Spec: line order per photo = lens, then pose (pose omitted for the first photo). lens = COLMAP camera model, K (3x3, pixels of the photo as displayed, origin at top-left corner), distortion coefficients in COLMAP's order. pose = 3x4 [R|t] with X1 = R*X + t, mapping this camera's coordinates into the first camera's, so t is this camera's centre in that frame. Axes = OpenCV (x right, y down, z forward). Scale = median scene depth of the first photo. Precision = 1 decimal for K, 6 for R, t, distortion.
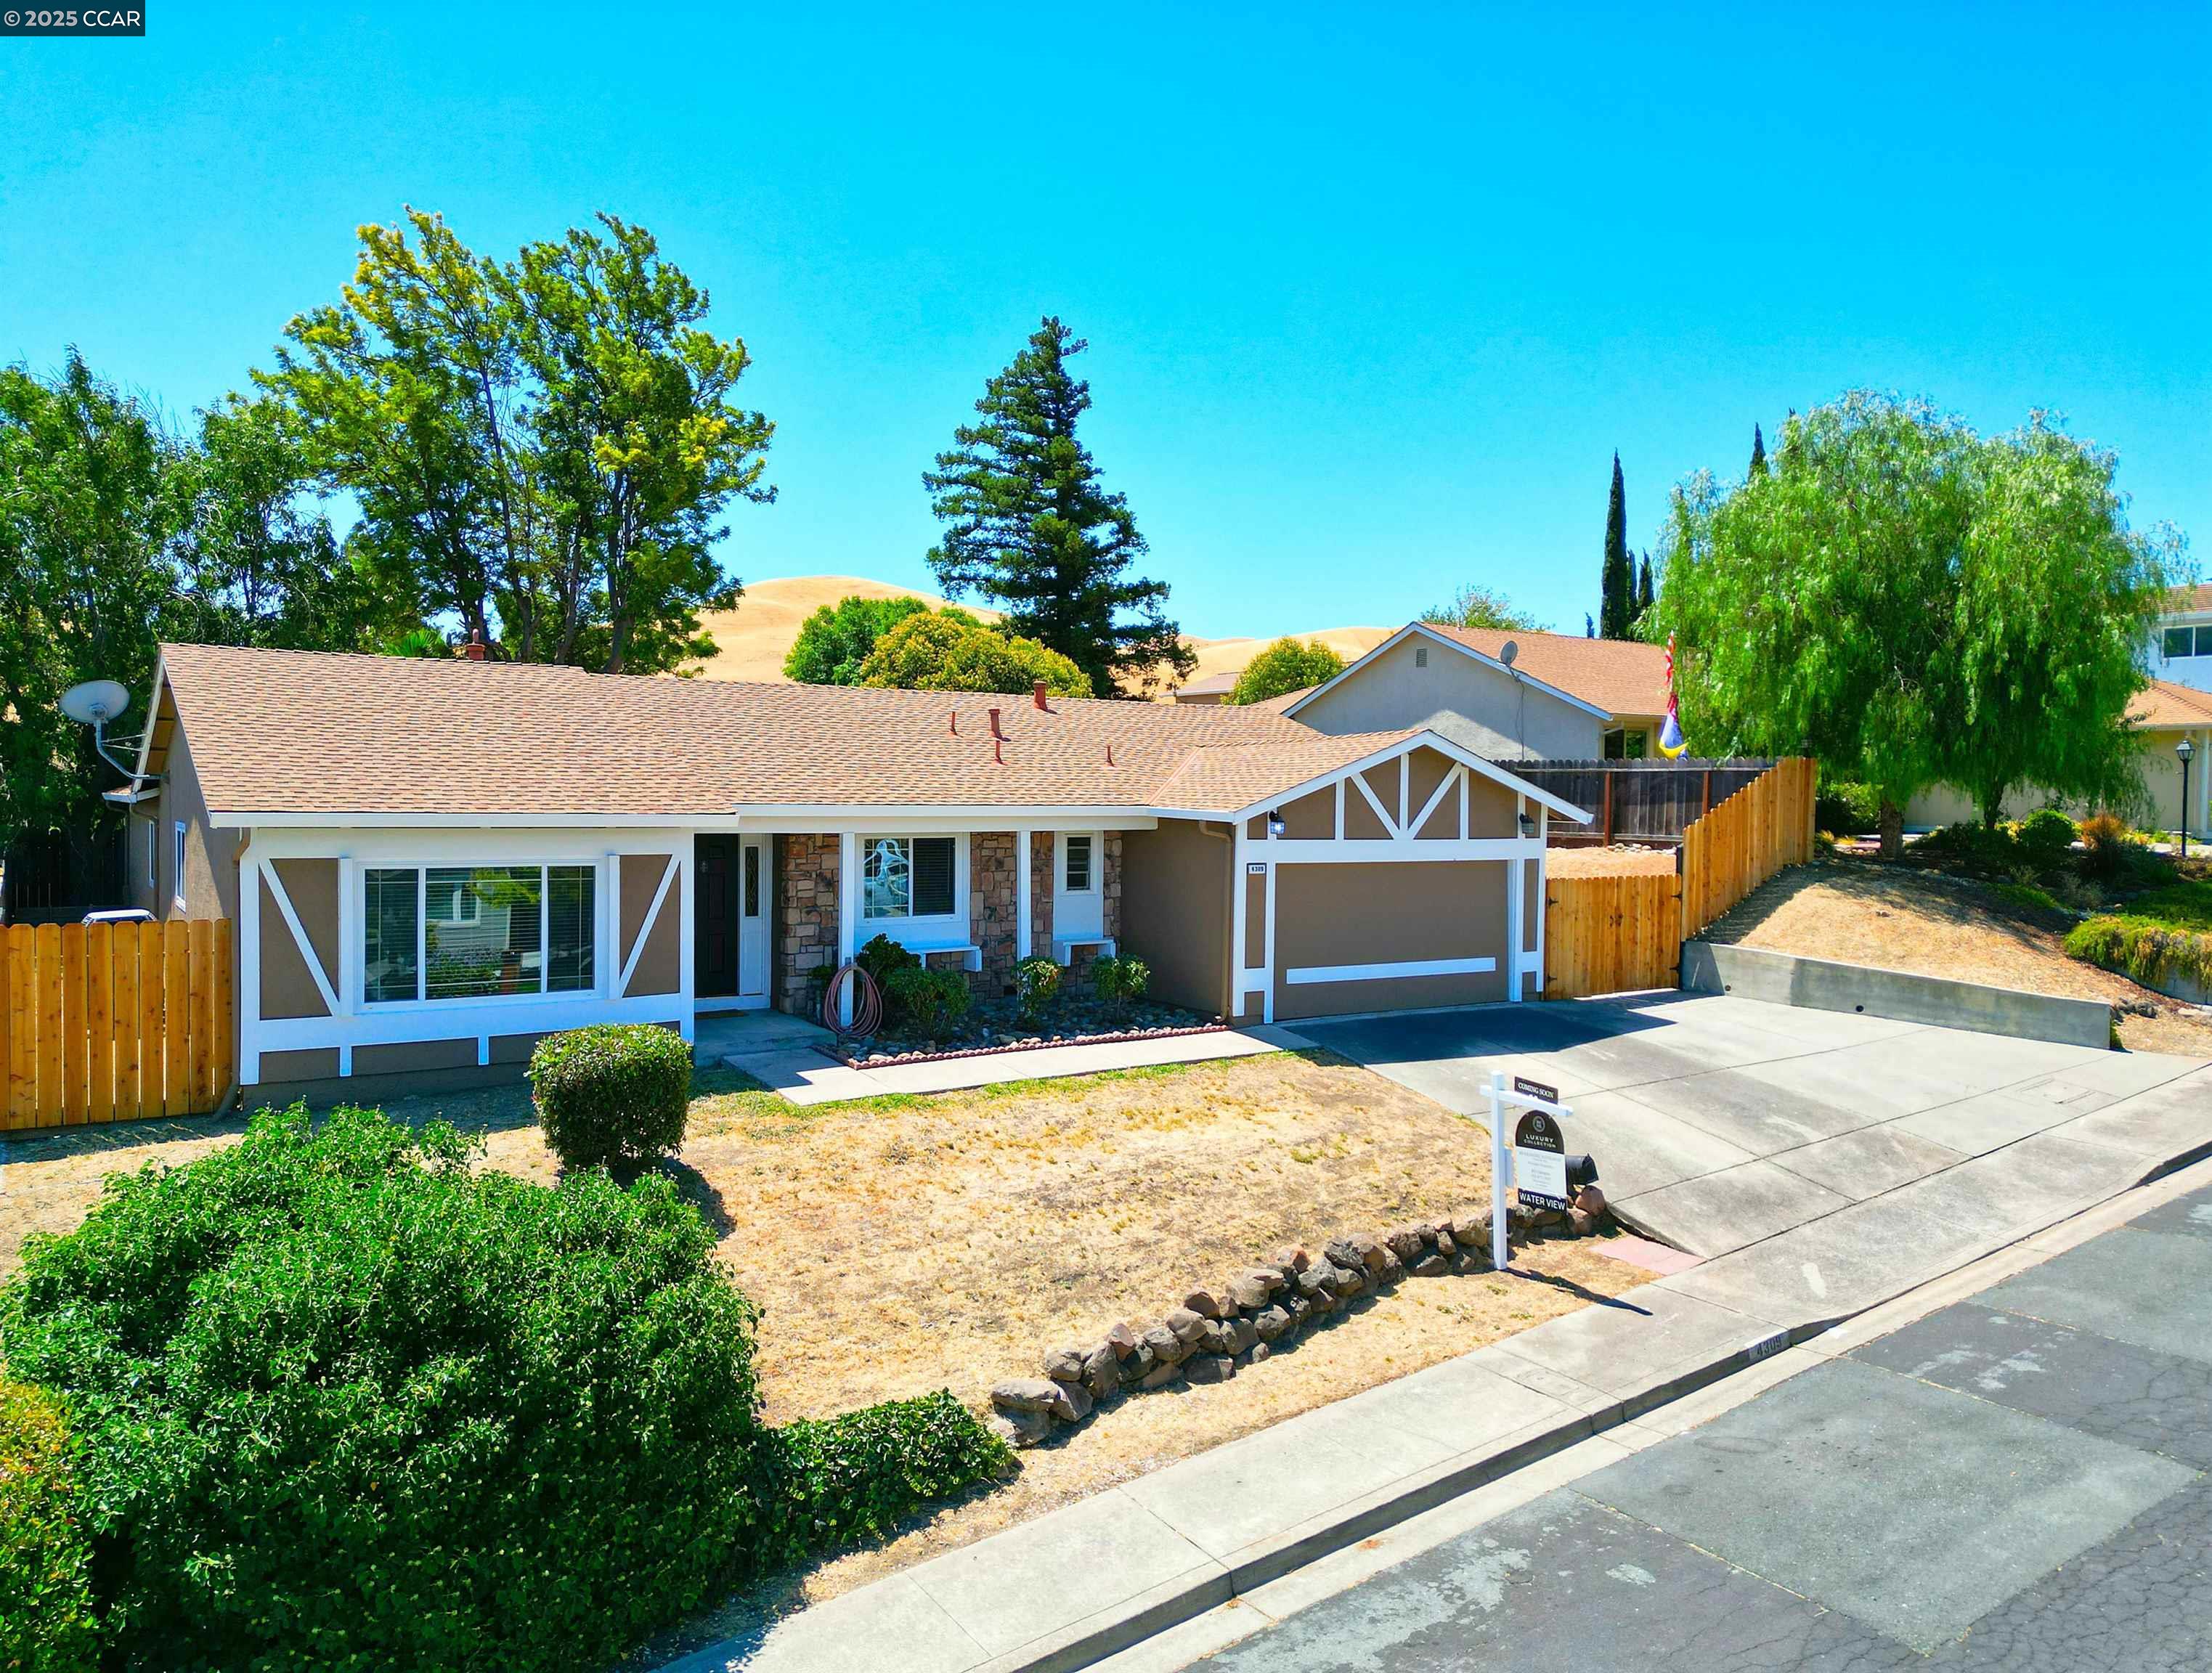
lens RADIAL K [[1541.3, 0, 1106.0], [0, 1541.3, 836.5], [0, 0, 1]] dist [0.088324, -0.092835]
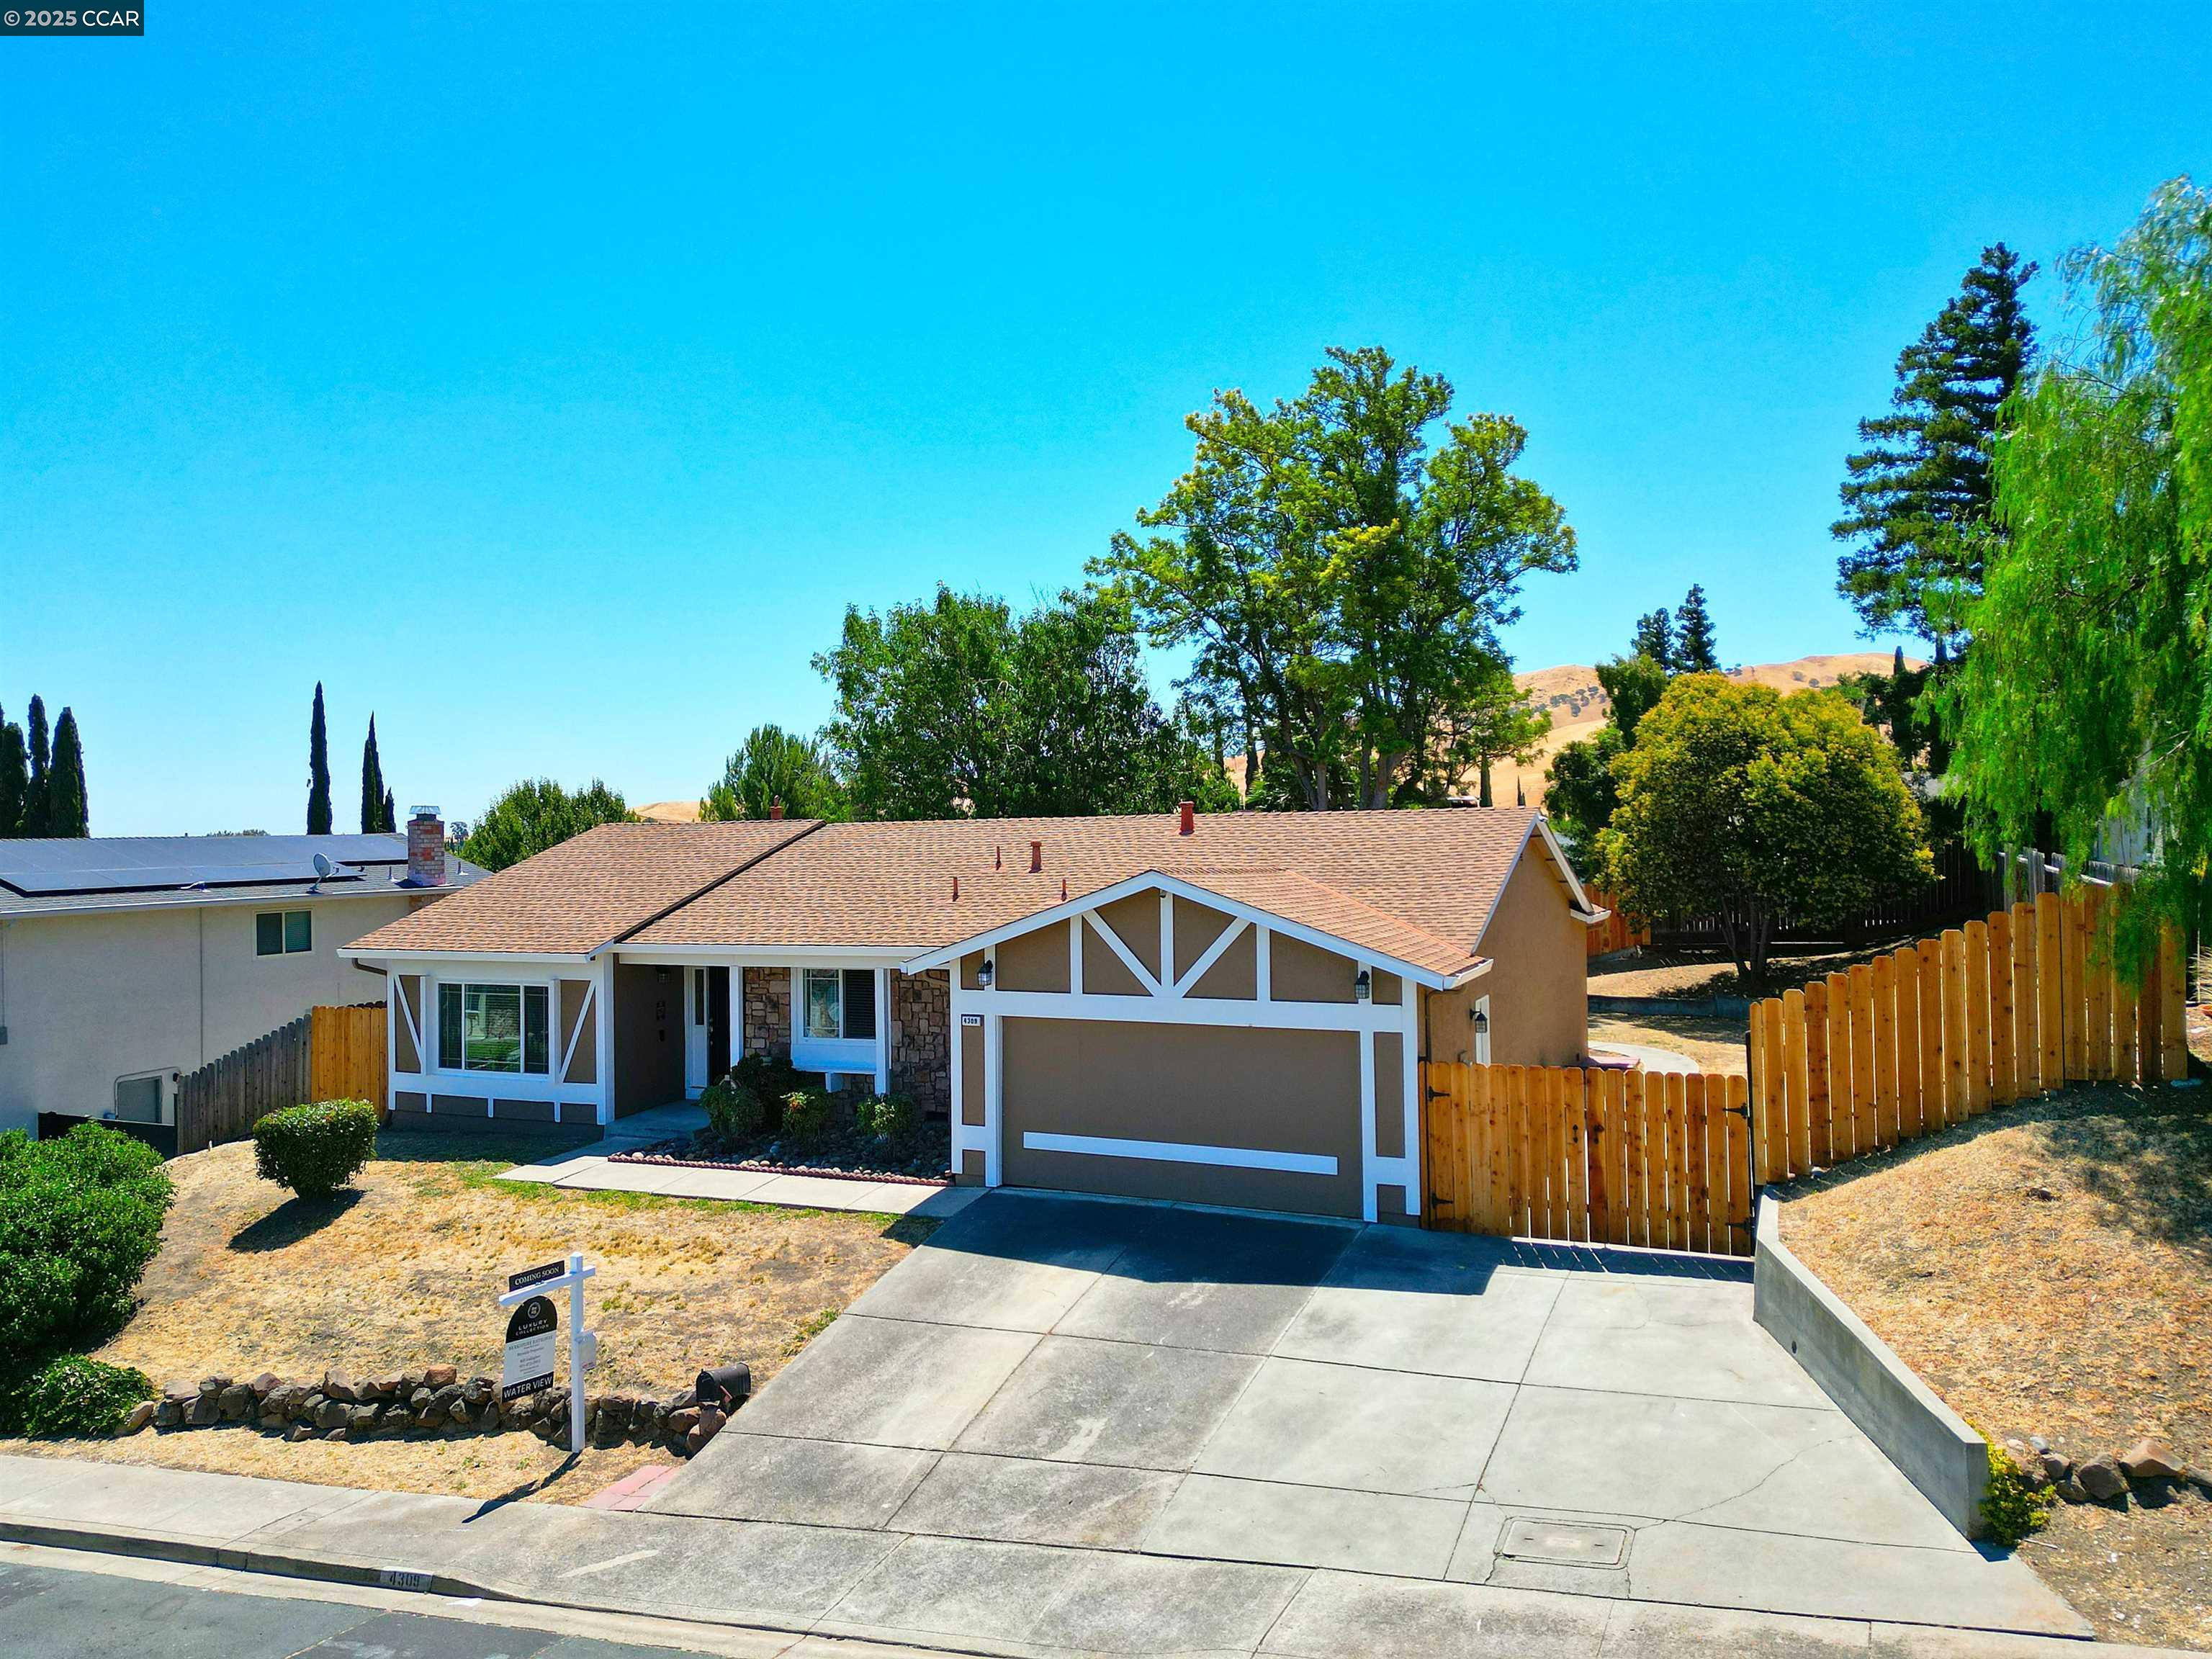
lens RADIAL K [[1602.2, 0, 1111.1], [0, 1602.2, 821.3], [0, 0, 1]] dist [0.083327, -0.088943]
pose [[0.525627, -0.025107, -0.850345, 1.091940], [-0.001893, 0.999527, -0.030683, -0.079645], [0.850713, 0.017738, 0.525331, 0.601052]]
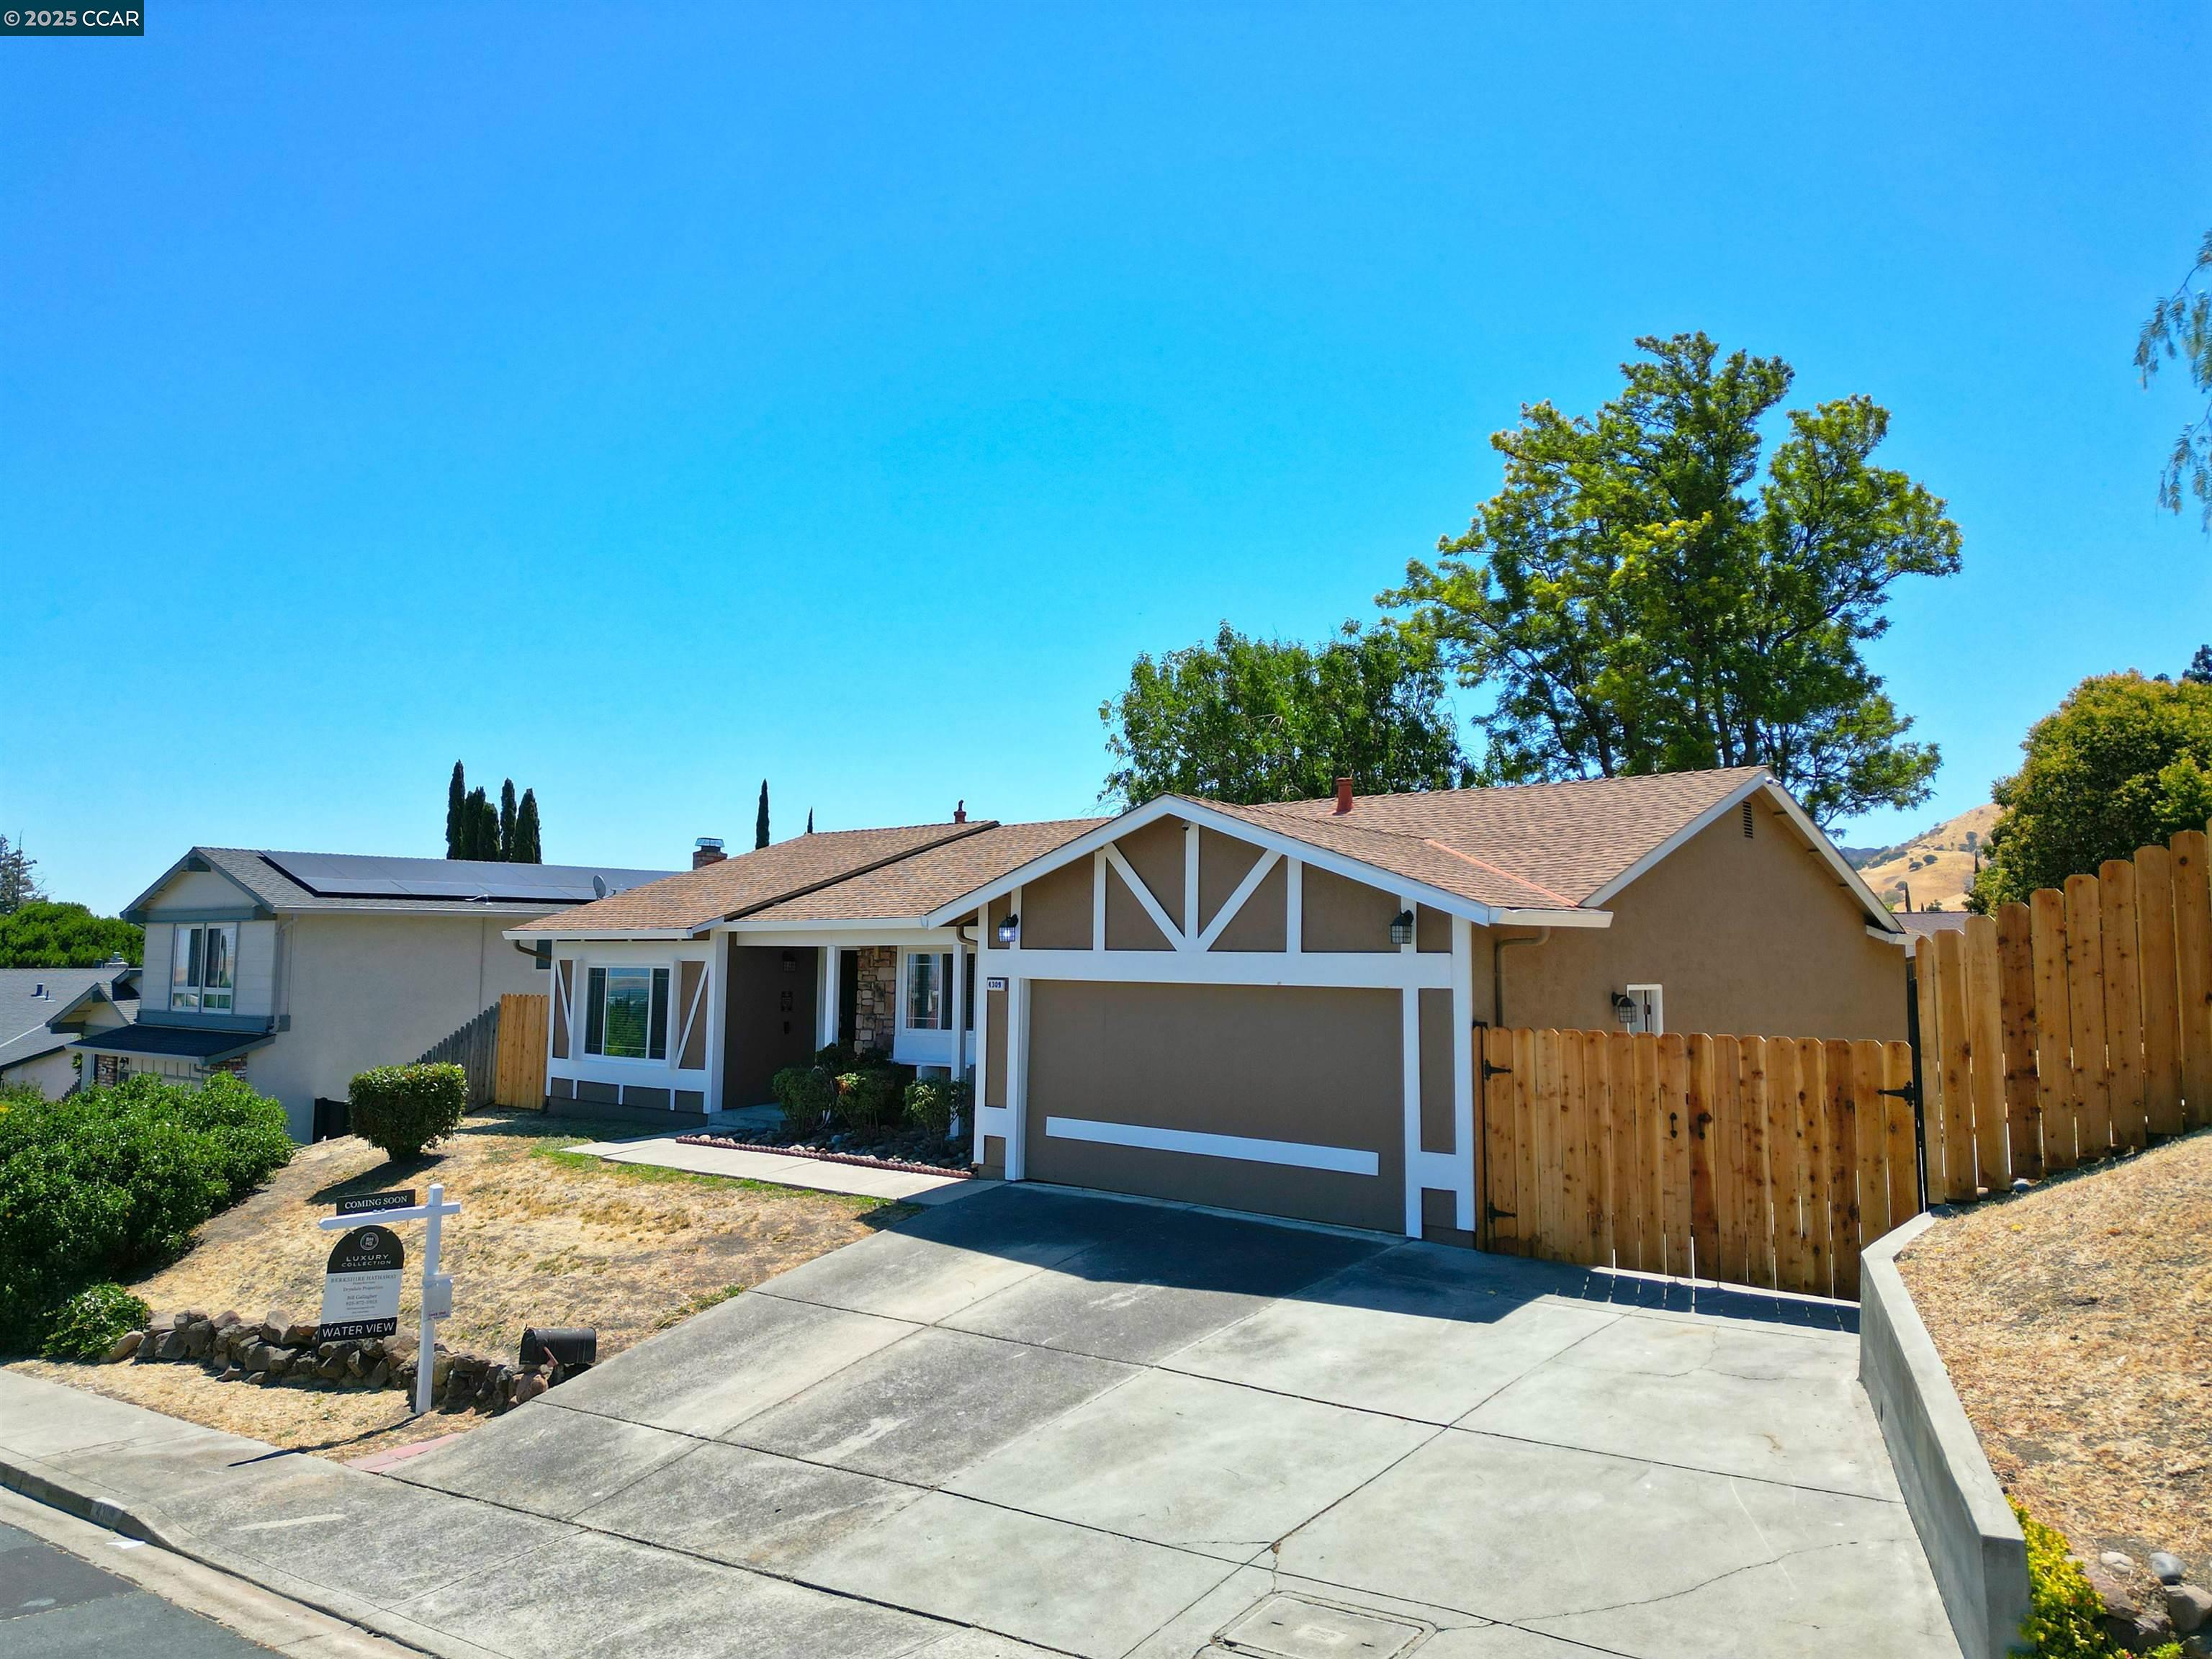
lens RADIAL K [[1560.5, 0, 1112.1], [0, 1560.5, 826.9], [0, 0, 1]] dist [0.069597, -0.062290]
pose [[0.263558, -0.091772, -0.960268, 1.017230], [-0.030772, 0.994158, -0.103456, 0.023533], [0.964153, 0.056817, 0.259194, 0.919687]]
